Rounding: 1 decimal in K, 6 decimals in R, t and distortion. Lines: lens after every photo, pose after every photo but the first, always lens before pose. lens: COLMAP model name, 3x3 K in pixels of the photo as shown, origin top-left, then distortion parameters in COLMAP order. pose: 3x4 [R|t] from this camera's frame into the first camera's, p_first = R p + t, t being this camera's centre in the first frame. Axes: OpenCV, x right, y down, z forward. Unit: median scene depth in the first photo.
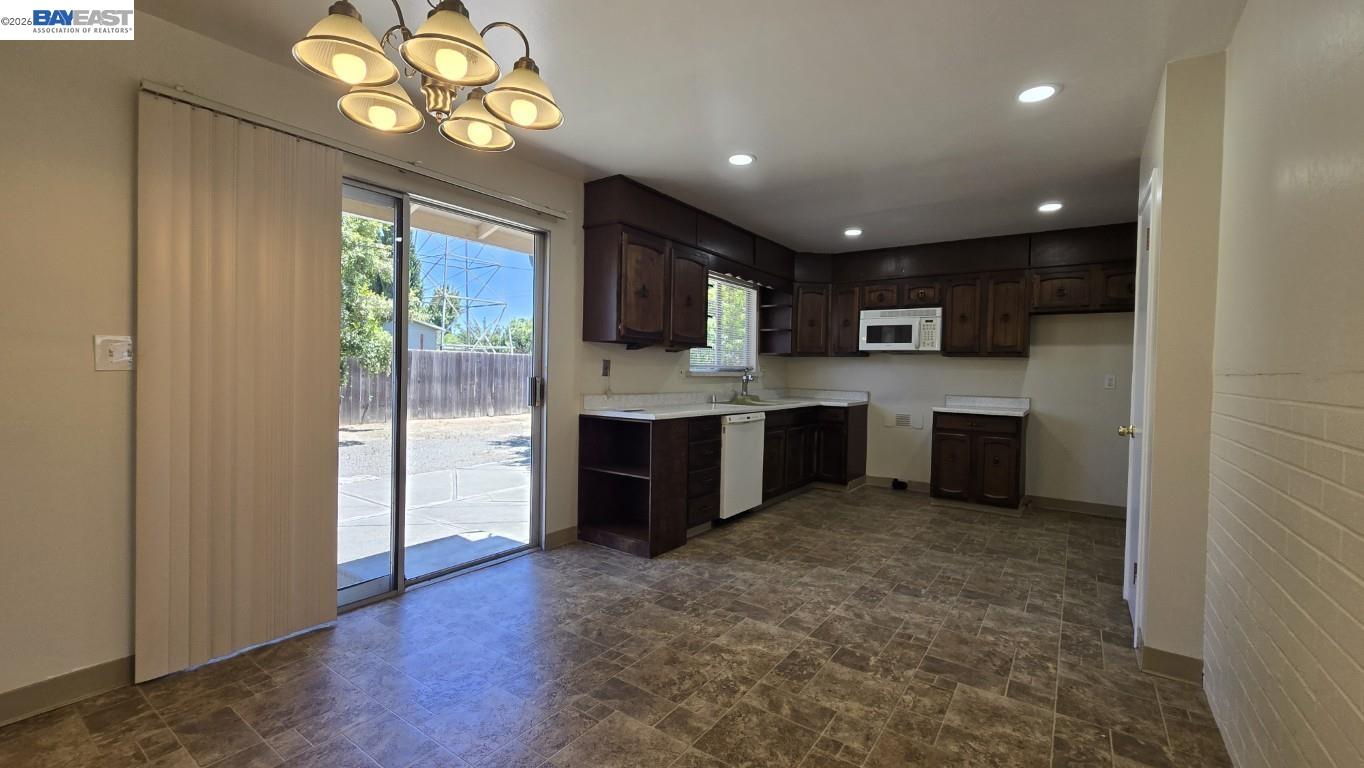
lens RADIAL K [[559.3, 0, 679.0], [0, 559.3, 381.8], [0, 0, 1]] dist [-0.000887, -0.000127]
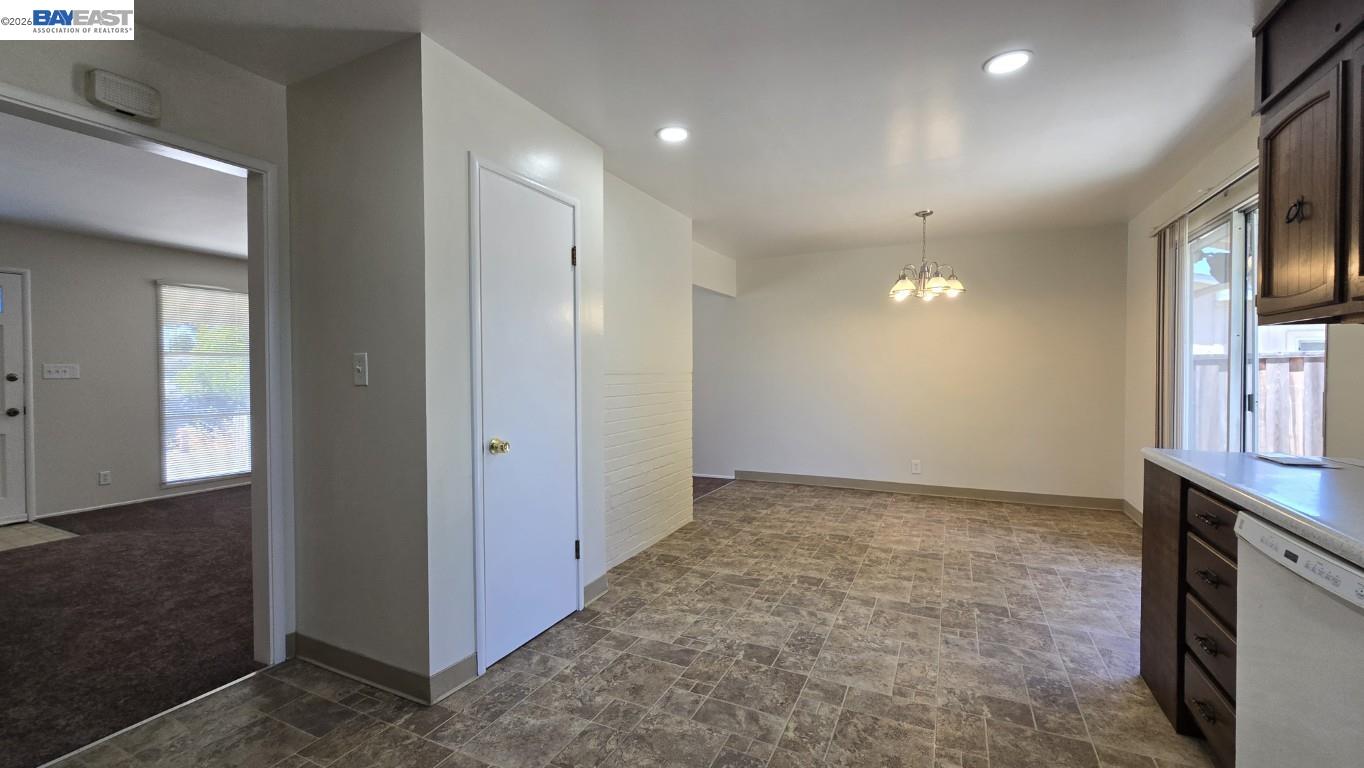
lens RADIAL K [[559.3, 0, 679.0], [0, 559.3, 381.8], [0, 0, 1]] dist [-0.000887, -0.000127]
pose [[-0.986075, -0.011024, -0.165938, 0.752196], [-0.017044, 0.999245, 0.034901, -0.037922], [0.165428, 0.037243, -0.985518, 1.995816]]
